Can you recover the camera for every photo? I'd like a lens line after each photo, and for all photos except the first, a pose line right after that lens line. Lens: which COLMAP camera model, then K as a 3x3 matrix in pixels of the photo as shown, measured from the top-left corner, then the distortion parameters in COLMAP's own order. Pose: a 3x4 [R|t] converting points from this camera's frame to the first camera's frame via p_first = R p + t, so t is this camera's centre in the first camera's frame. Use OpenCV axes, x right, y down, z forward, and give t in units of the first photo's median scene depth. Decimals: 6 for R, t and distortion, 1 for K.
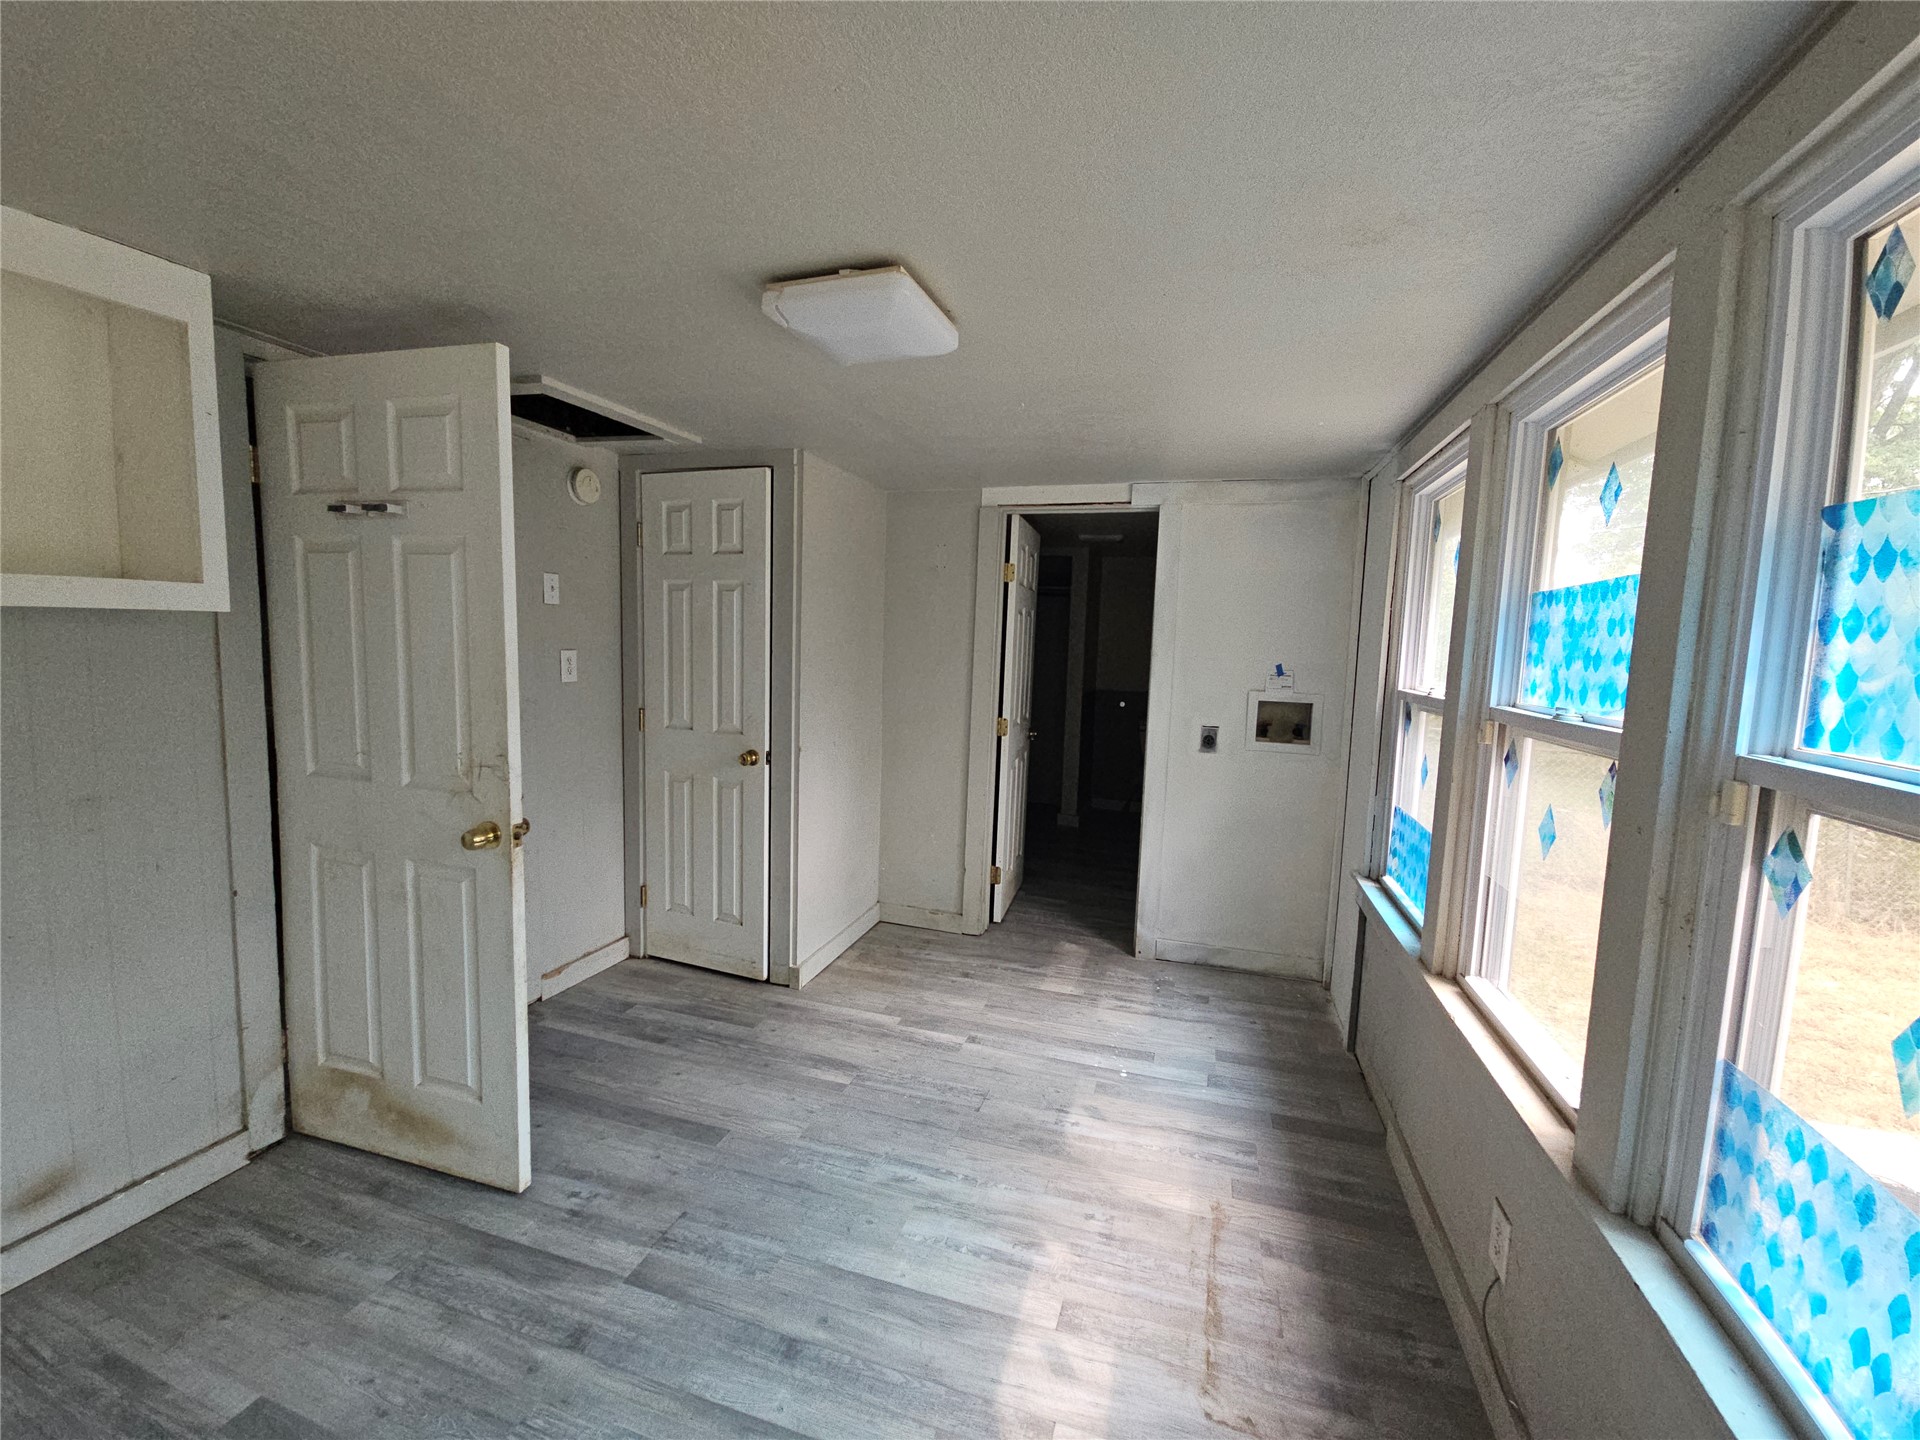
lens RADIAL K [[775.0, 0, 956.4], [0, 775.0, 715.6], [0, 0, 1]] dist [0.001825, -0.003749]
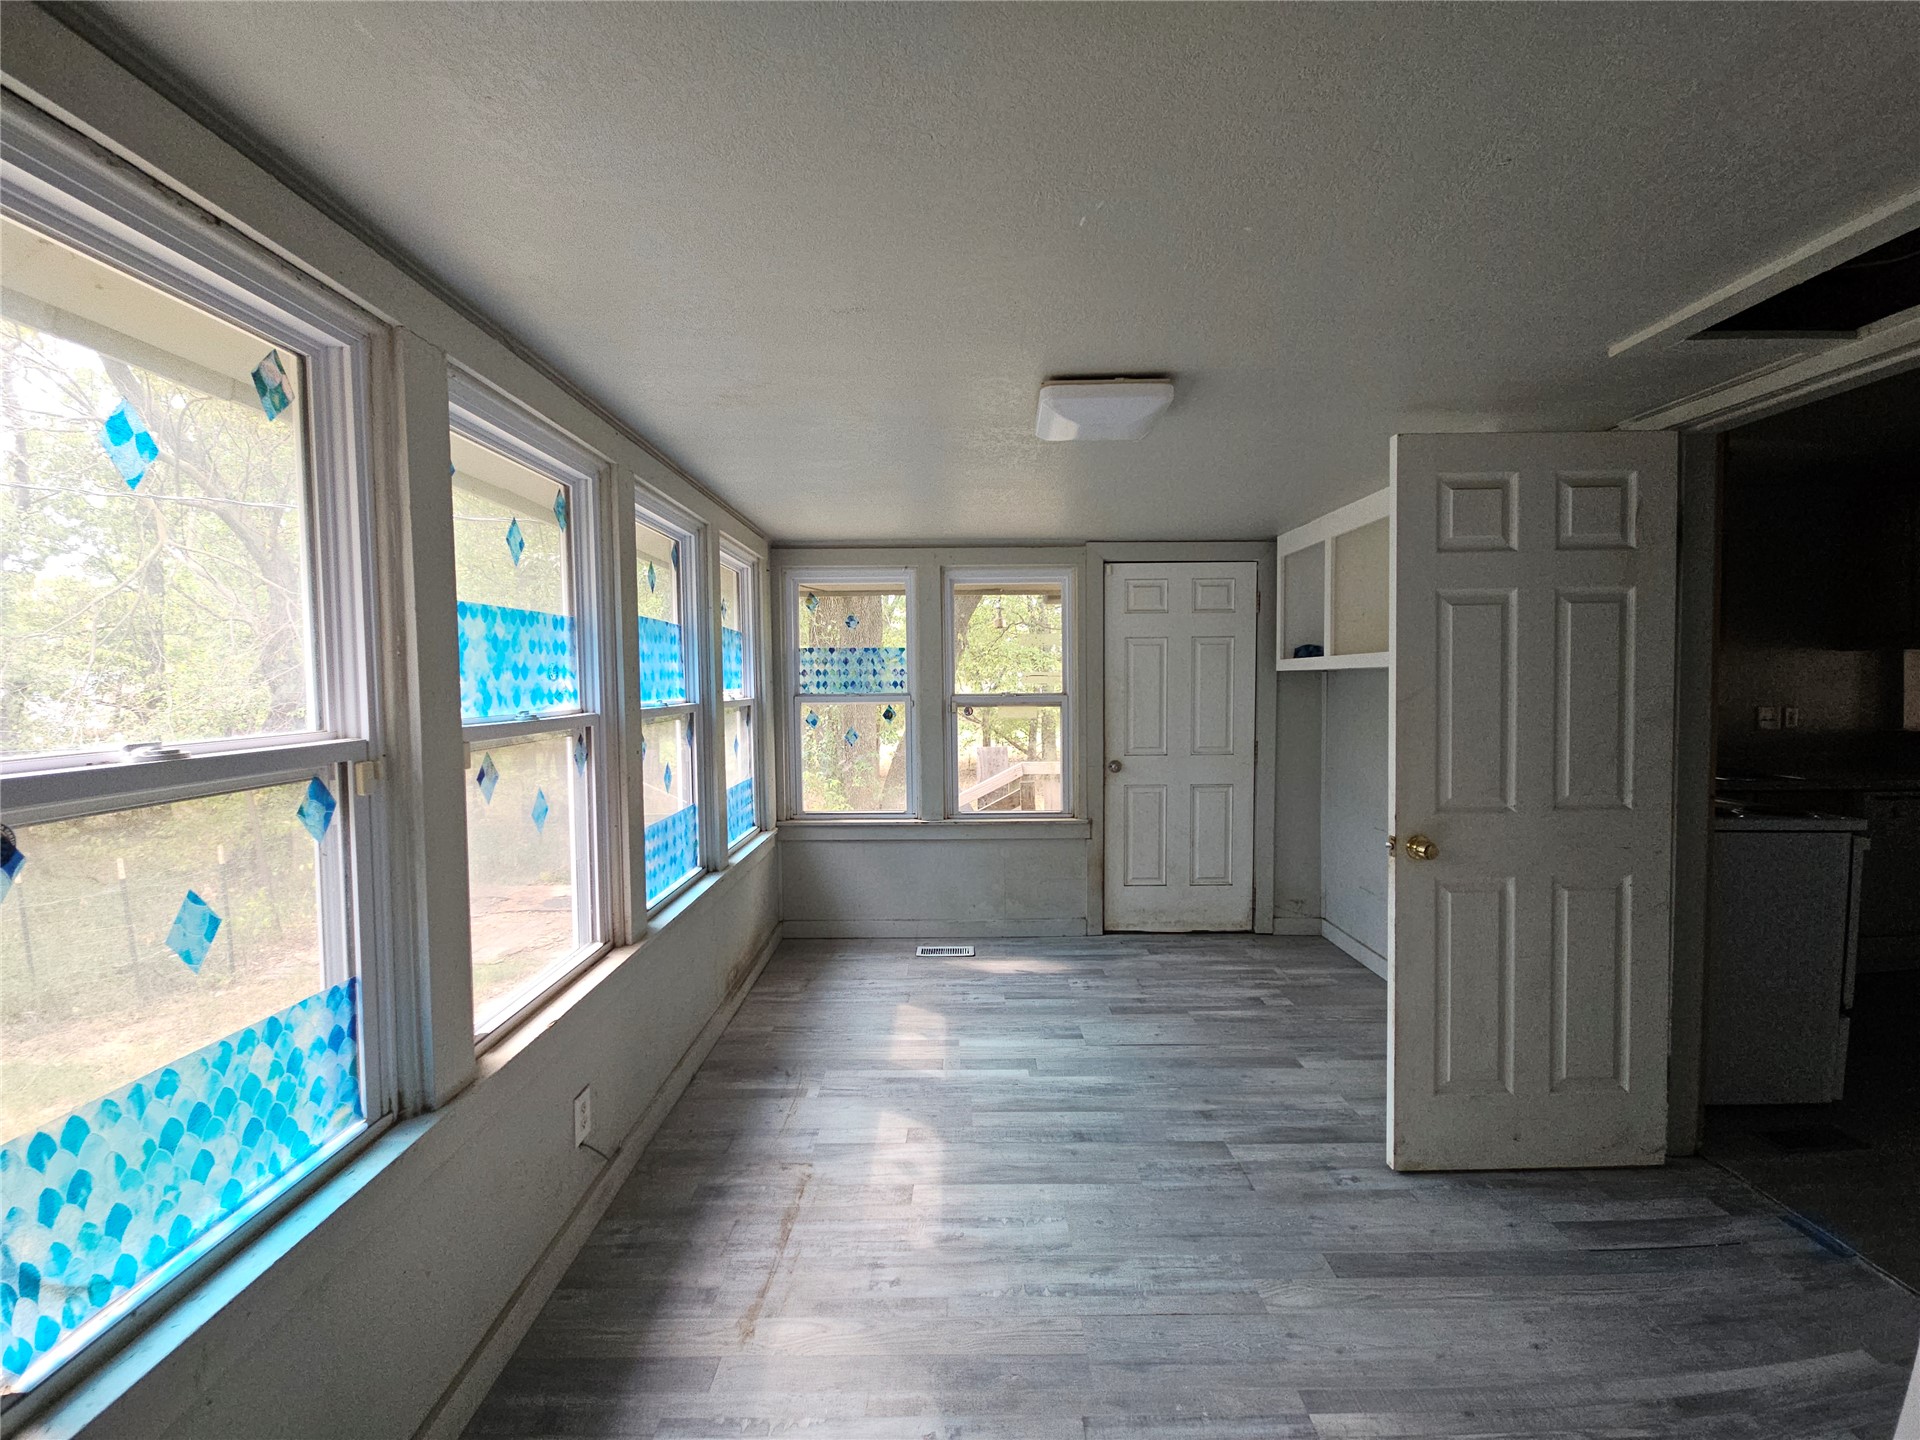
lens RADIAL K [[775.0, 0, 956.4], [0, 775.0, 715.6], [0, 0, 1]] dist [0.001825, -0.003749]
pose [[-0.954441, -0.008663, -0.298275, 0.422564], [-0.050357, 0.989918, 0.132385, -0.166633], [0.294121, 0.141374, -0.945255, 1.982732]]
